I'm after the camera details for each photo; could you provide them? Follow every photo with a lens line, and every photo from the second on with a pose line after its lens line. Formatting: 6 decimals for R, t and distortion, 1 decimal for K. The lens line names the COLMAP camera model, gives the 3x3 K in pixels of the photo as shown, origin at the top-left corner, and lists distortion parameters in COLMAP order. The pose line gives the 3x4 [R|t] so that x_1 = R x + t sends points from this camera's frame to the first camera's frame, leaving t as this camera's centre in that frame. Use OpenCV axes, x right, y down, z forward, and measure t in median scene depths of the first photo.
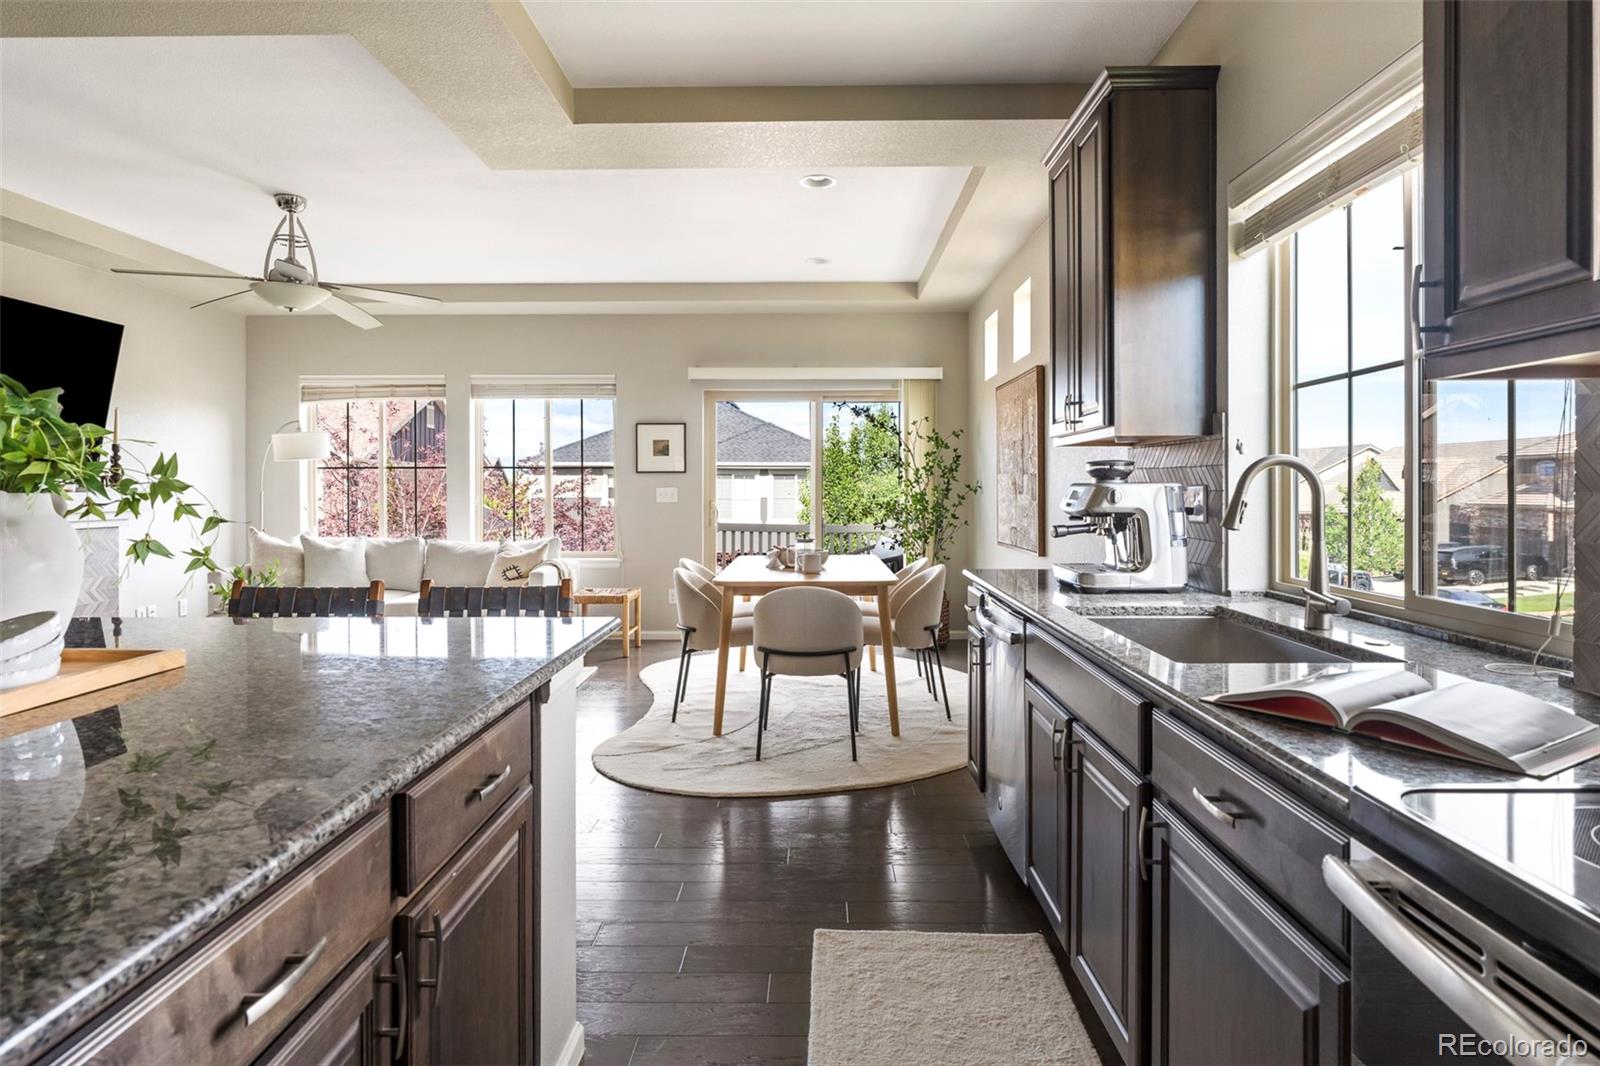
lens RADIAL K [[877.6, 0, 799.6], [0, 877.6, 487.0], [0, 0, 1]] dist [-0.000059, -0.000012]
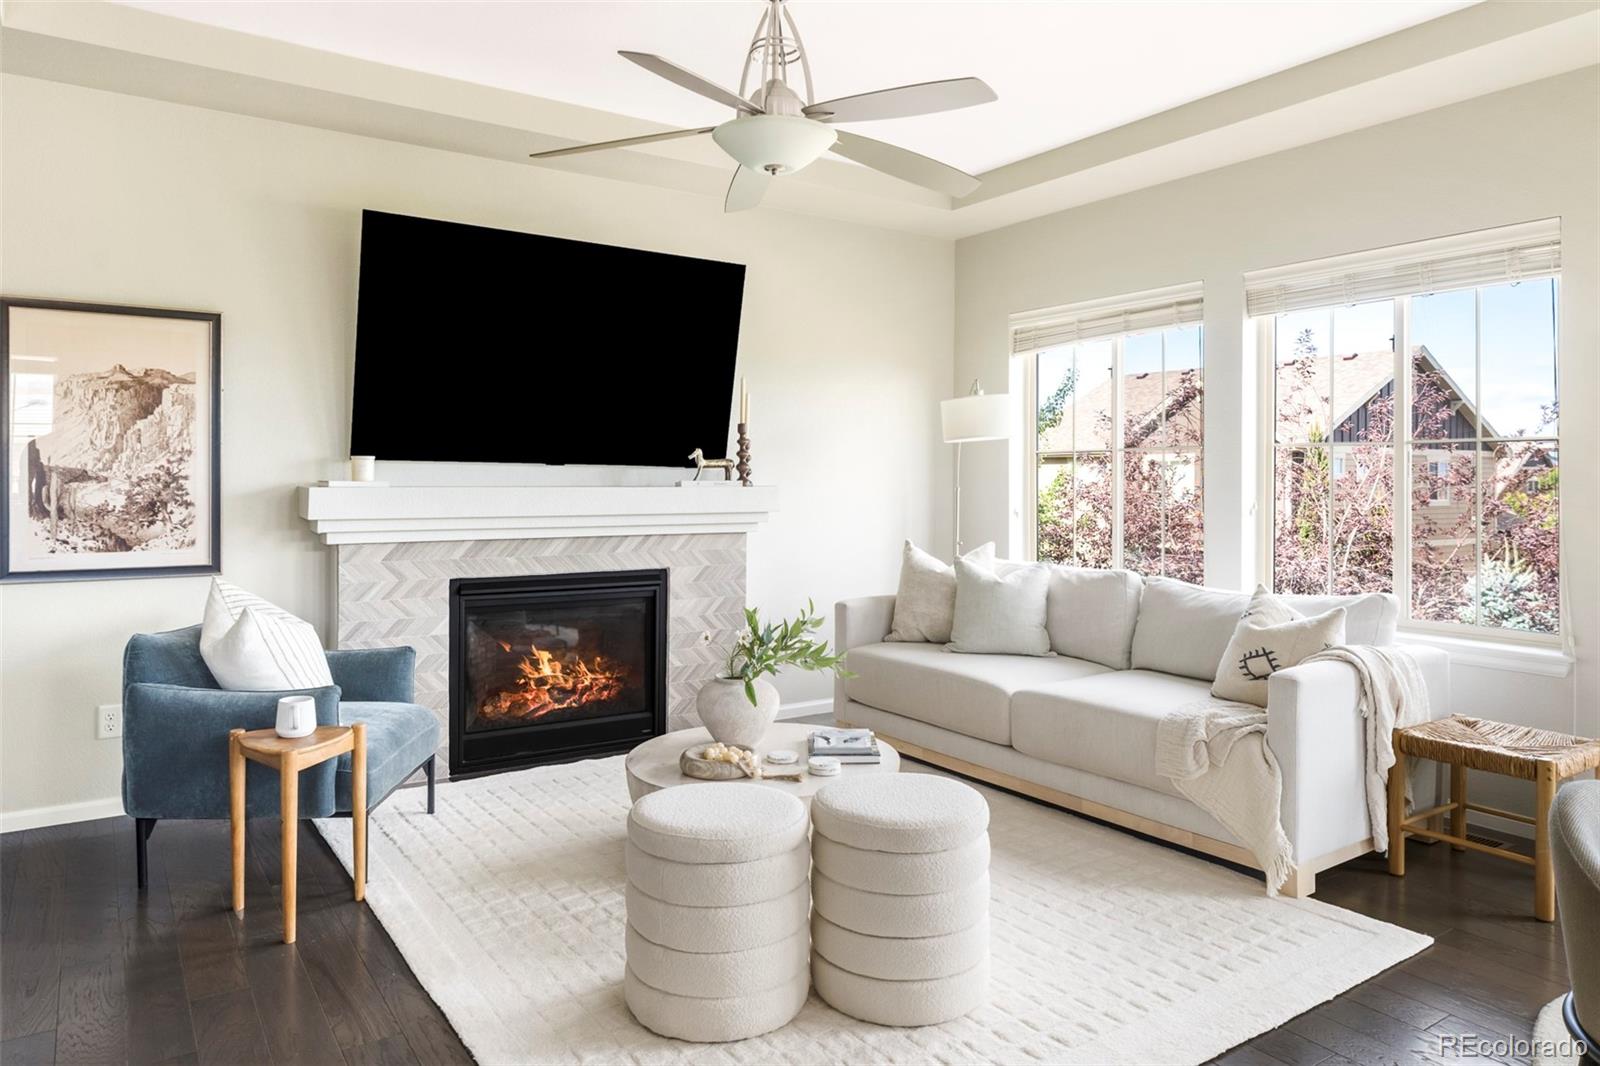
lens RADIAL K [[1057.6, 0, 789.3], [0, 1057.6, 471.8], [0, 0, 1]] dist [0.002287, 0.000976]
pose [[0.570333, -0.002456, -0.821410, -0.002930], [-0.003412, 0.999980, -0.005359, -0.002077], [0.821407, 0.005859, 0.570313, 0.453903]]
